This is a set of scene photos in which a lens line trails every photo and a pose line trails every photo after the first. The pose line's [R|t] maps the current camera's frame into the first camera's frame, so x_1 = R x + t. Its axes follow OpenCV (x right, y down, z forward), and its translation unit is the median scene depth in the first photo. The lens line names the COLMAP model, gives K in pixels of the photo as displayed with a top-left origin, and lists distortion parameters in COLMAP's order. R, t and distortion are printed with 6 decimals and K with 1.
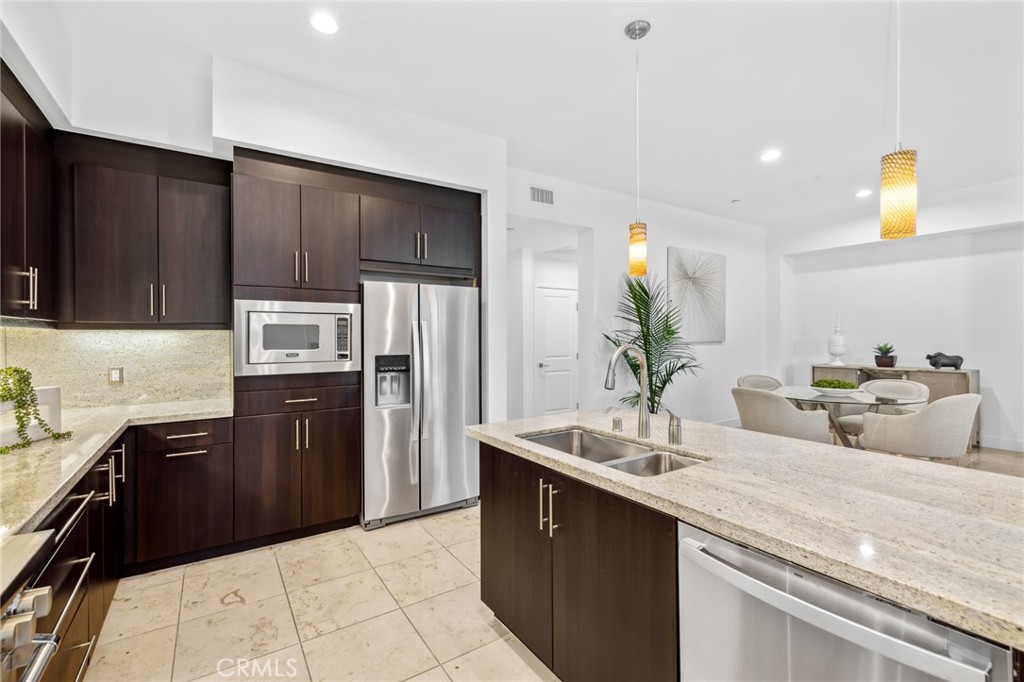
lens RADIAL K [[441.5, 0, 502.3], [0, 441.5, 338.7], [0, 0, 1]] dist [0.002928, -0.000820]
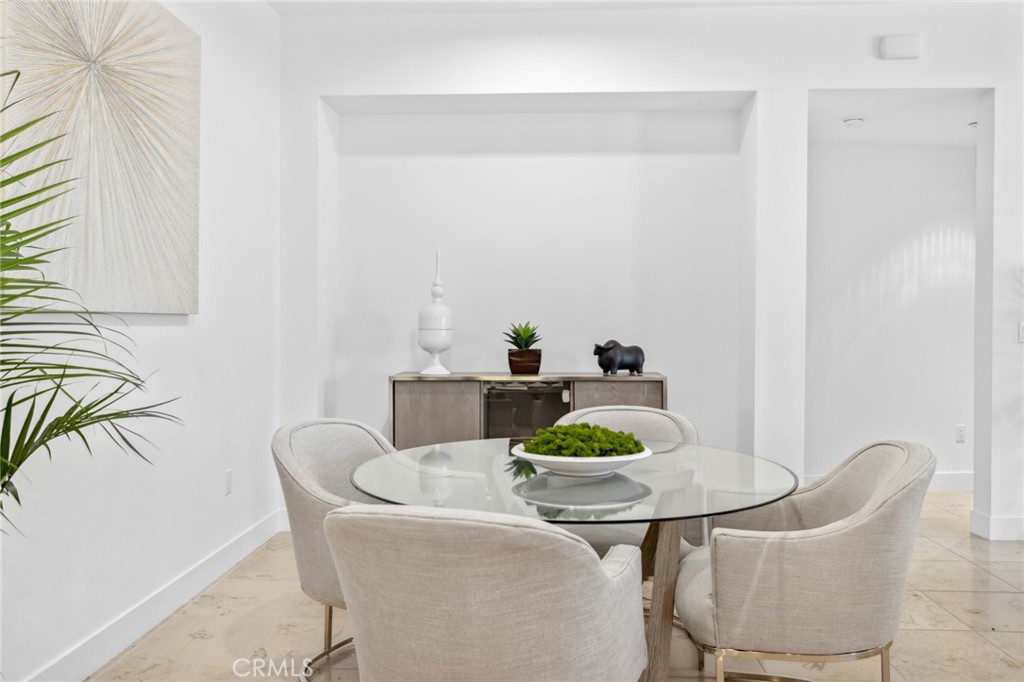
lens RADIAL K [[784.8, 0, 505.7], [0, 784.8, 333.6], [0, 0, 1]] dist [0.001222, 0.005214]
pose [[0.588601, -0.001784, 0.808422, 0.219280], [-0.002345, 0.999990, 0.003914, 0.020792], [-0.808421, -0.004200, 0.588590, 0.593479]]
